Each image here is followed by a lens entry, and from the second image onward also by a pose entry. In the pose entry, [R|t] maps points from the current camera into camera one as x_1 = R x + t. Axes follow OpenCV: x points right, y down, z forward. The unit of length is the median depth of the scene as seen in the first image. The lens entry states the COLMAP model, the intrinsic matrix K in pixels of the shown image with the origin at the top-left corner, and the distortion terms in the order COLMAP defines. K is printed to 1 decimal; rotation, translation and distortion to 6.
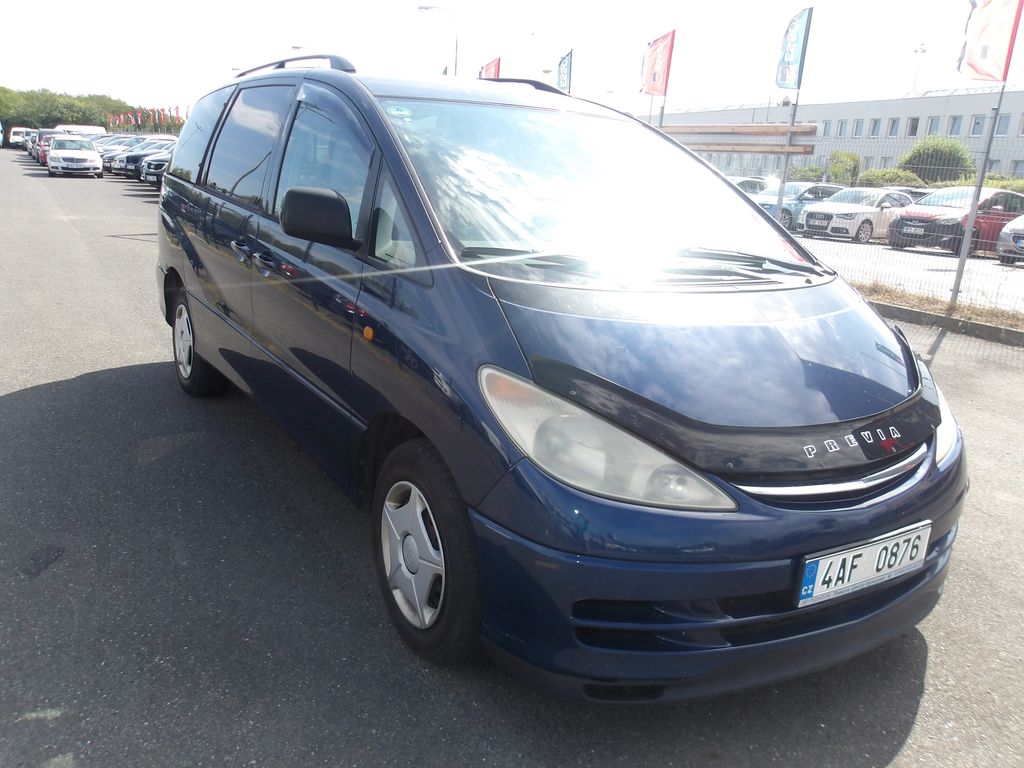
lens RADIAL K [[817.2, 0, 517.5], [0, 817.2, 387.8], [0, 0, 1]] dist [-0.006376, 0.001202]
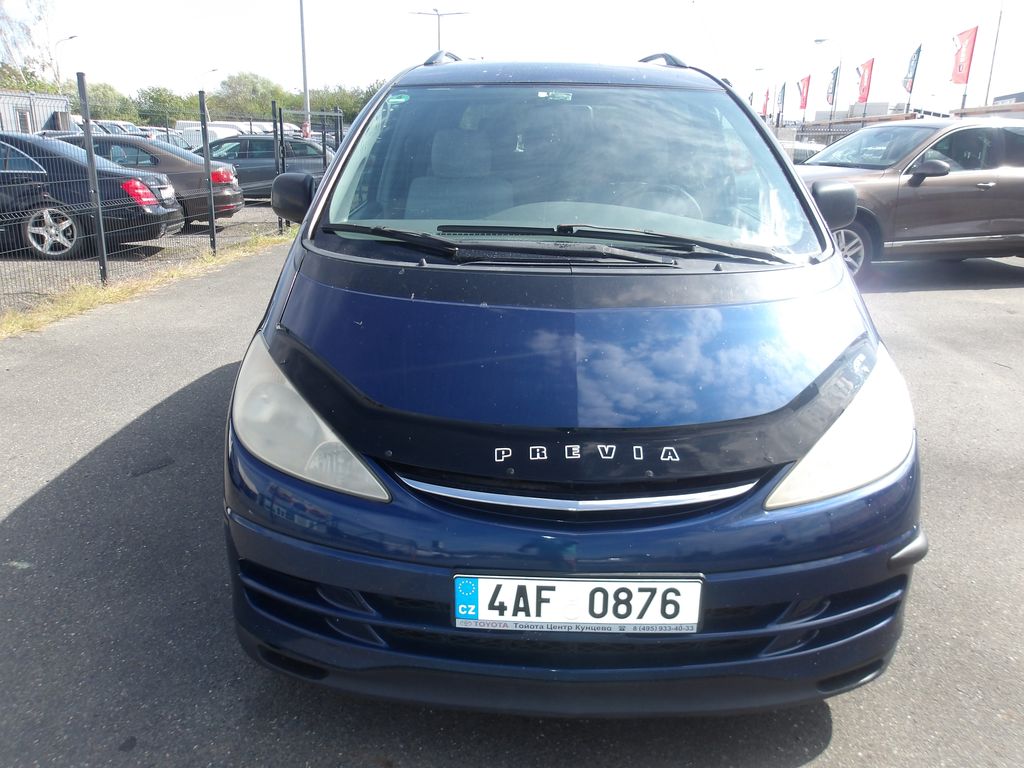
lens RADIAL K [[817.2, 0, 513.0], [0, 817.2, 378.9], [0, 0, 1]] dist [-0.006376, 0.001202]
pose [[0.837961, 0.091985, -0.537922, 0.815613], [-0.098993, 0.994961, 0.015930, -0.016624], [0.536676, 0.039902, 0.842844, 0.268913]]
